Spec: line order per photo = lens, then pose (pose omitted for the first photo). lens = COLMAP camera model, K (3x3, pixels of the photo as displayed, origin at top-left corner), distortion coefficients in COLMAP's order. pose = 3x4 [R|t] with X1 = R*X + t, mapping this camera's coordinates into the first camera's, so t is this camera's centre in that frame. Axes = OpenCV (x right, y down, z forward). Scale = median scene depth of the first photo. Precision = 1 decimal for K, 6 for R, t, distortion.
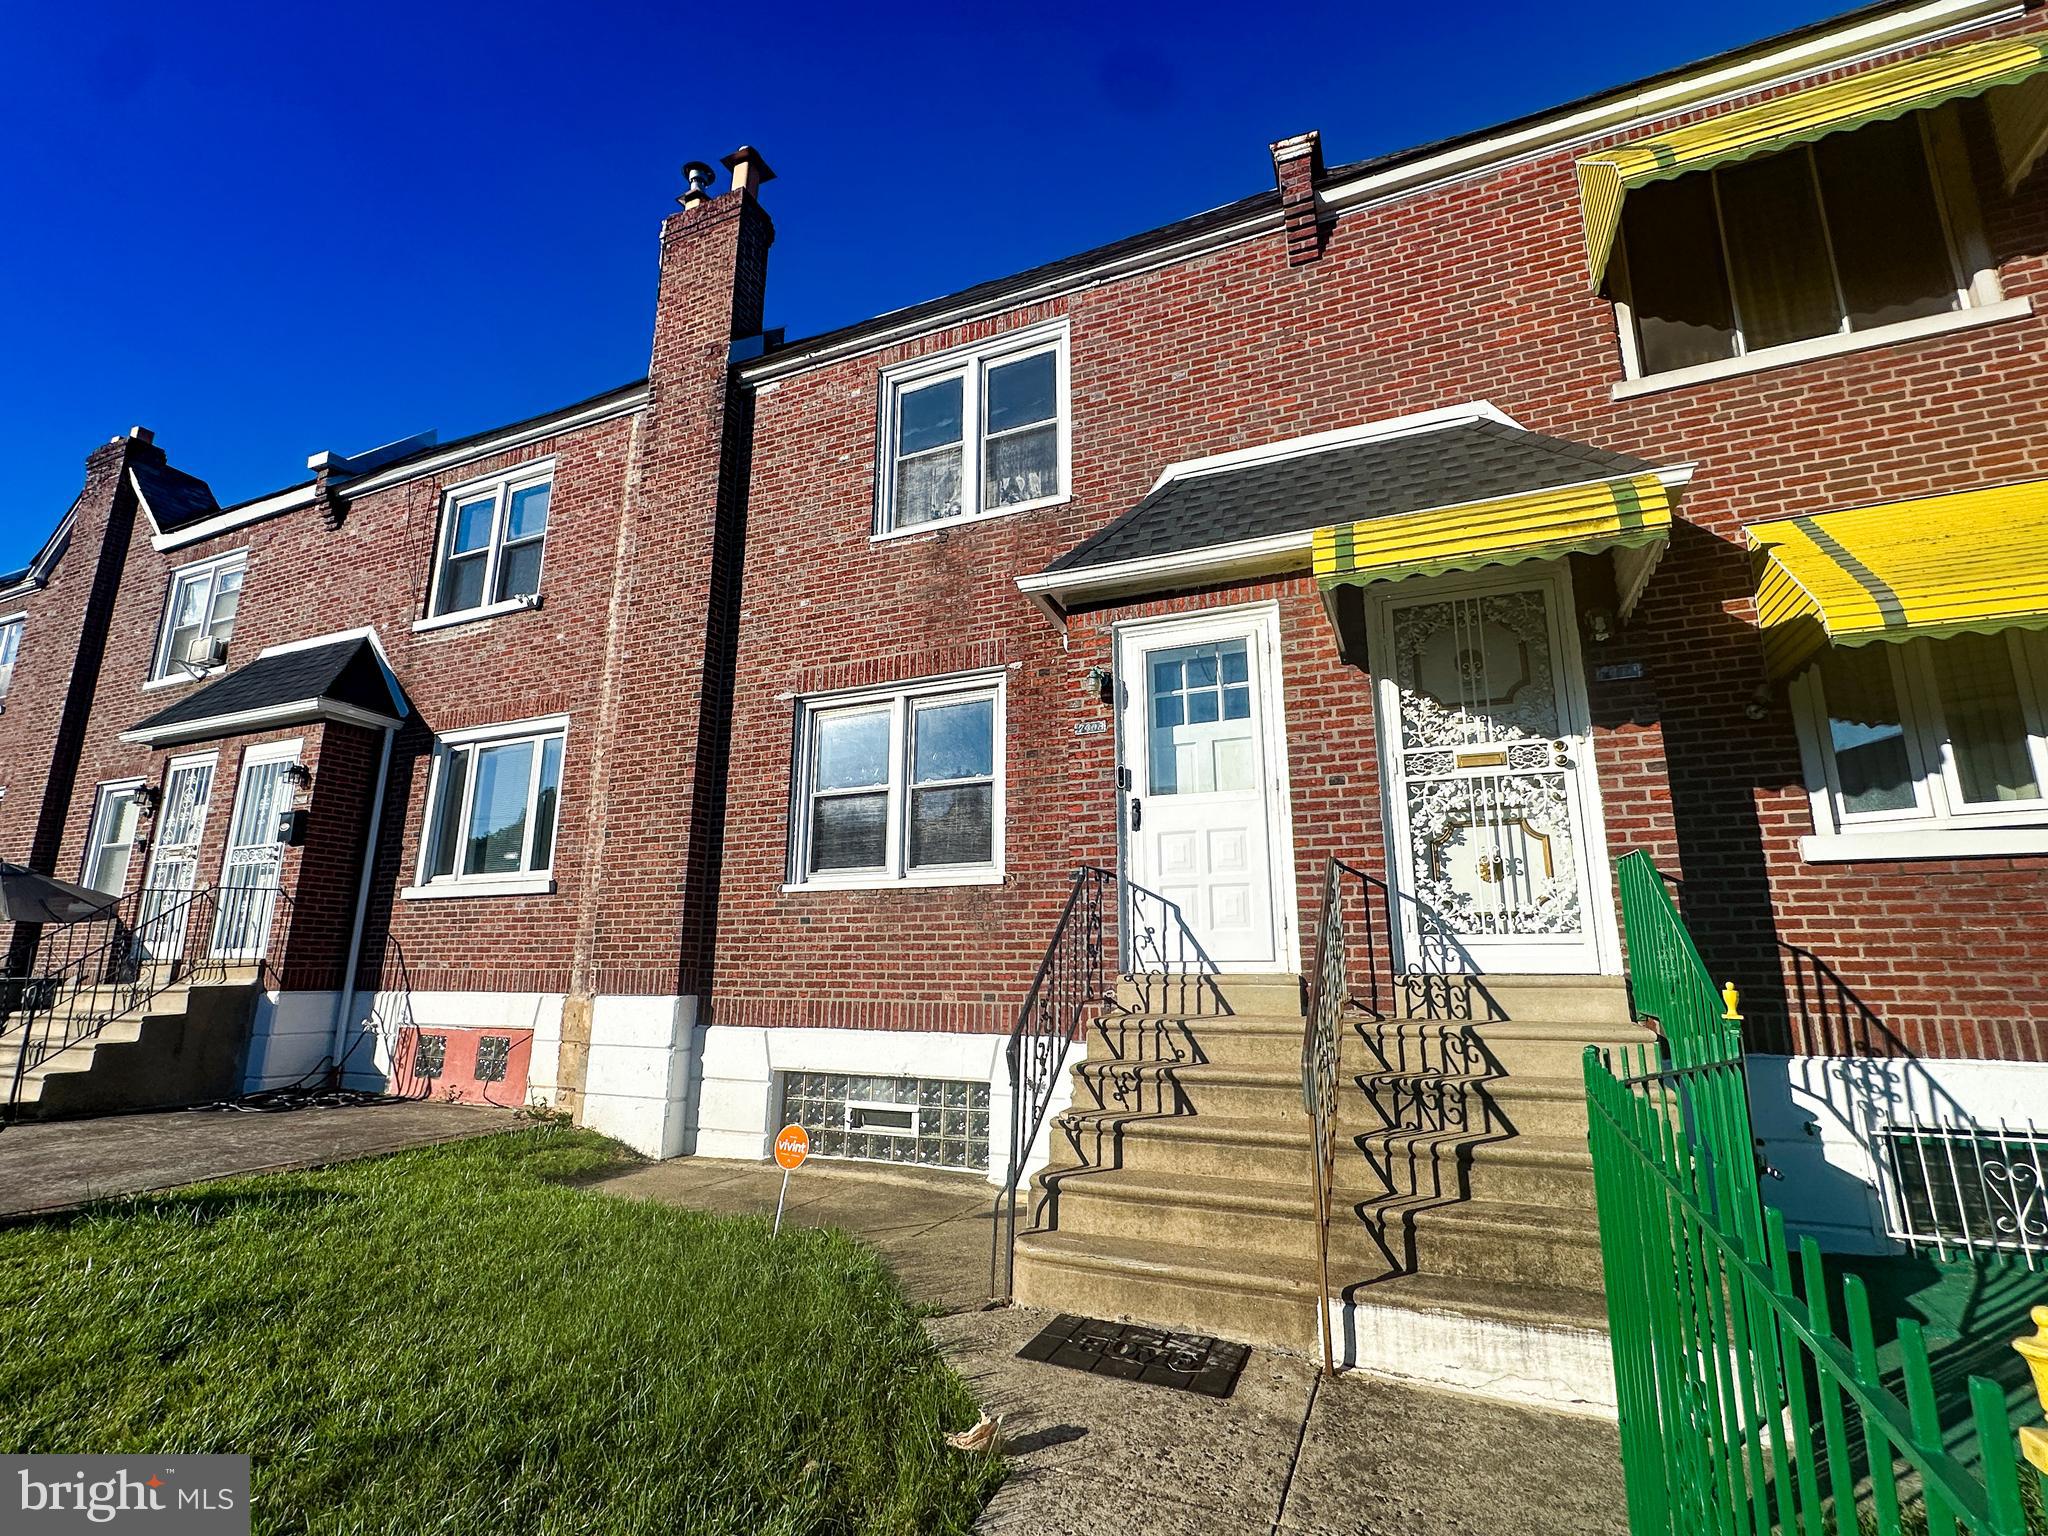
lens RADIAL K [[943.9, 0, 1023.0], [0, 943.9, 766.6], [0, 0, 1]] dist [-0.004850, 0.000808]
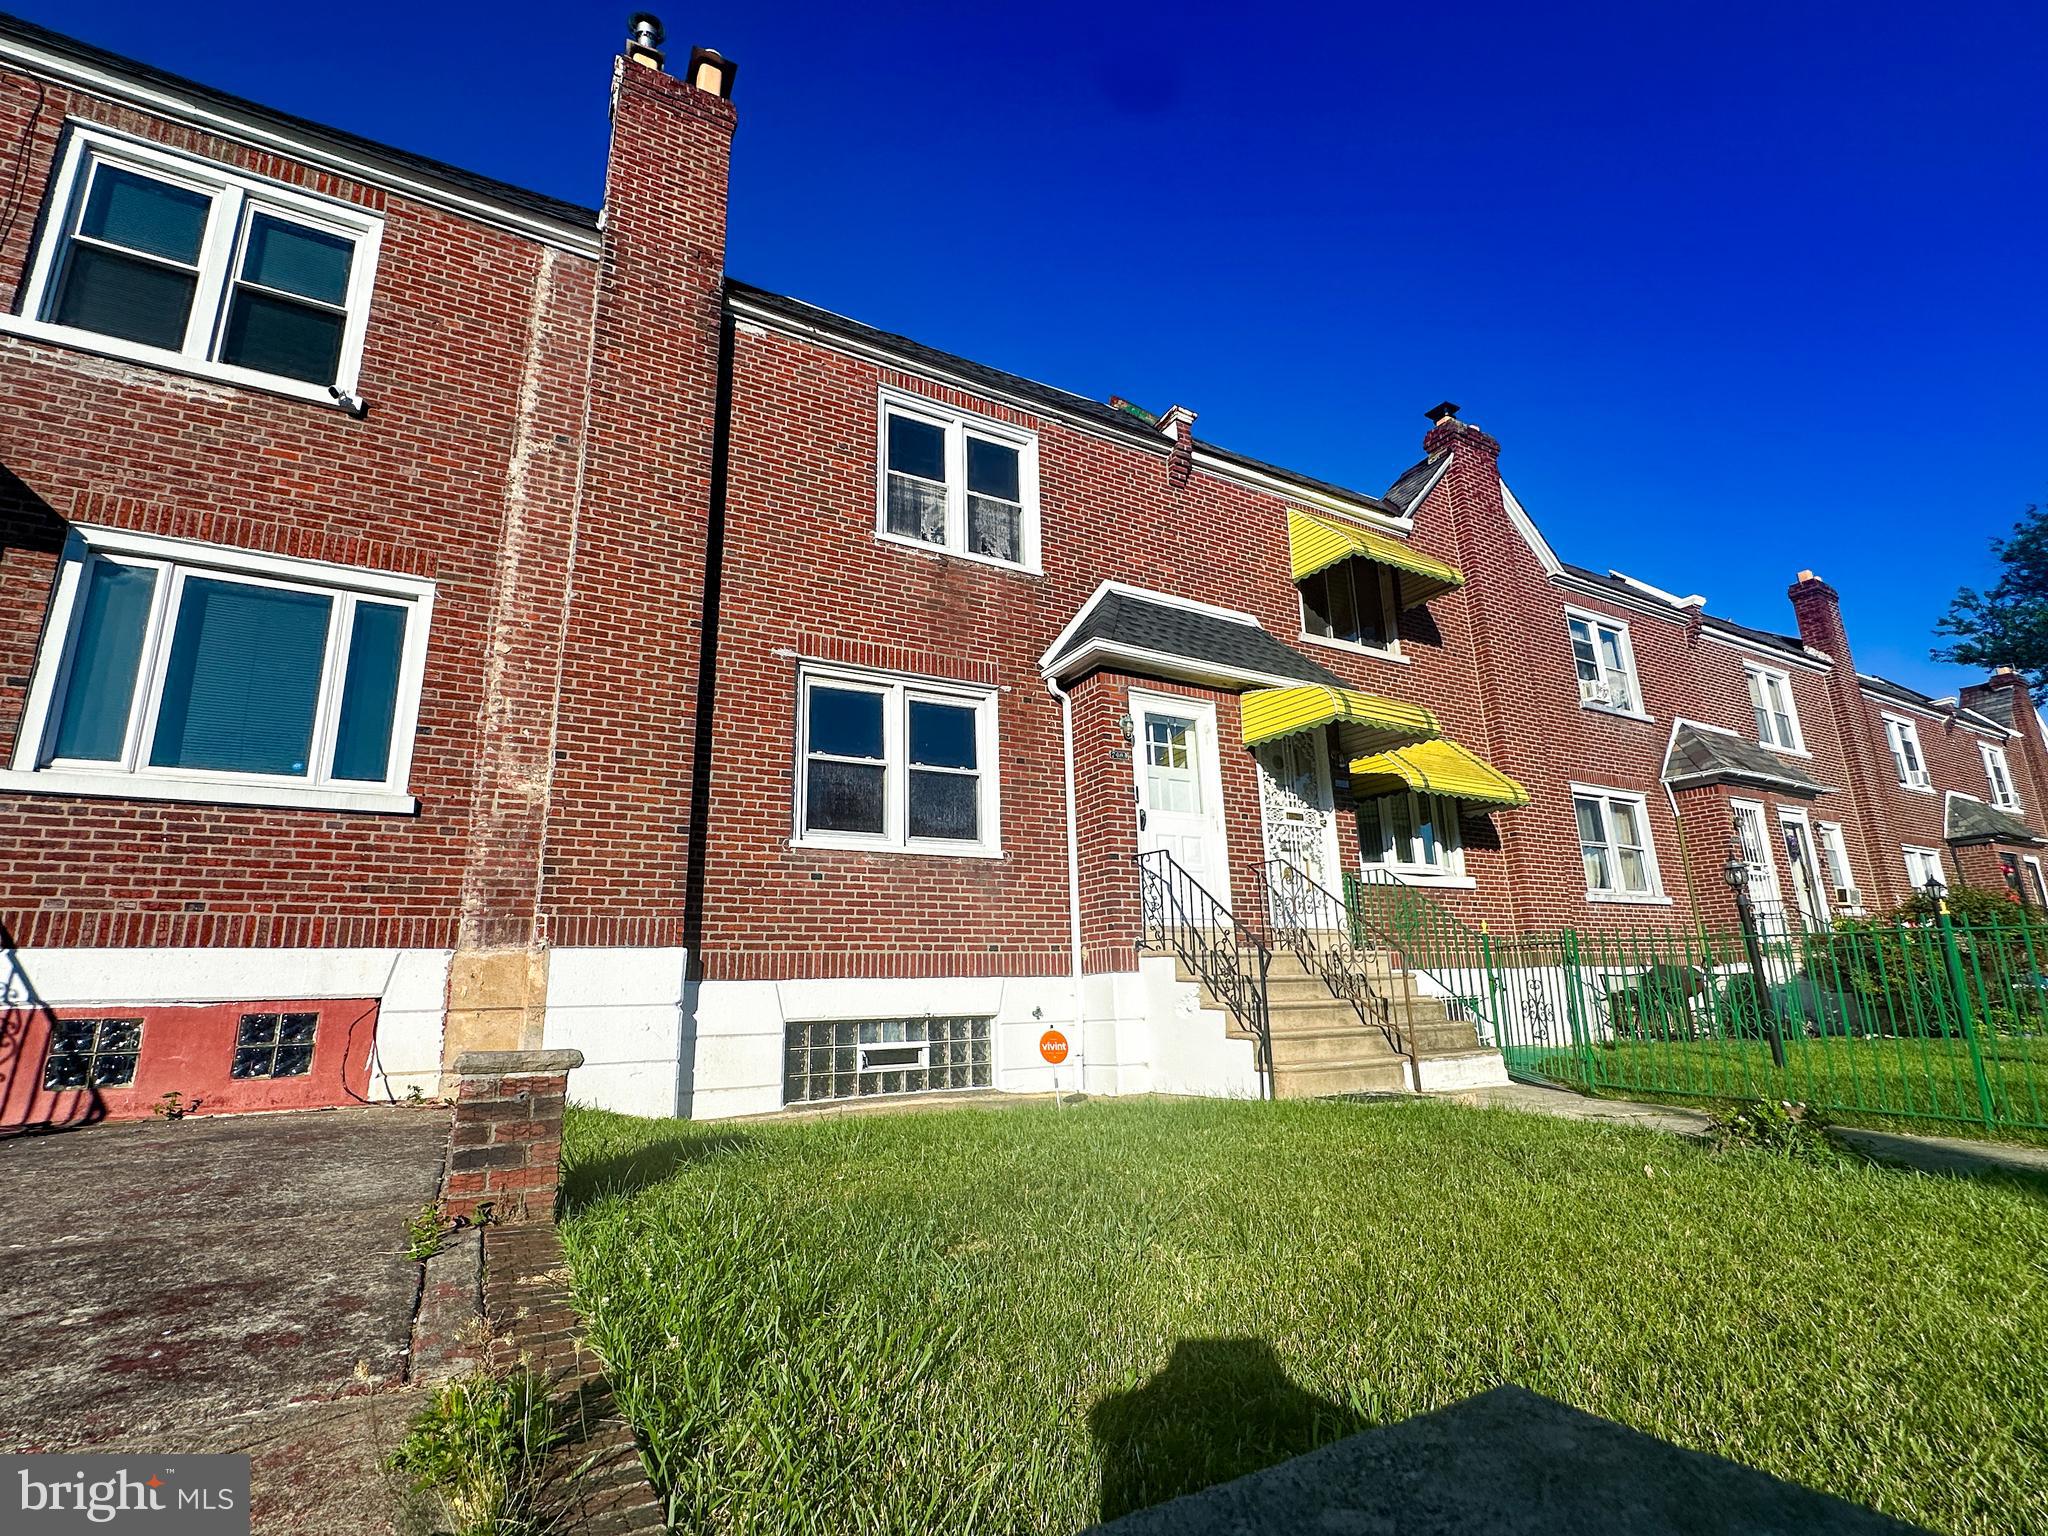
lens RADIAL K [[943.9, 0, 1018.5], [0, 943.9, 768.7], [0, 0, 1]] dist [-0.004850, 0.000808]
pose [[0.596277, 0.172610, 0.784002, -0.955960], [-0.144960, 0.983708, -0.106328, 0.128524], [-0.789582, -0.050248, 0.611584, 0.205193]]
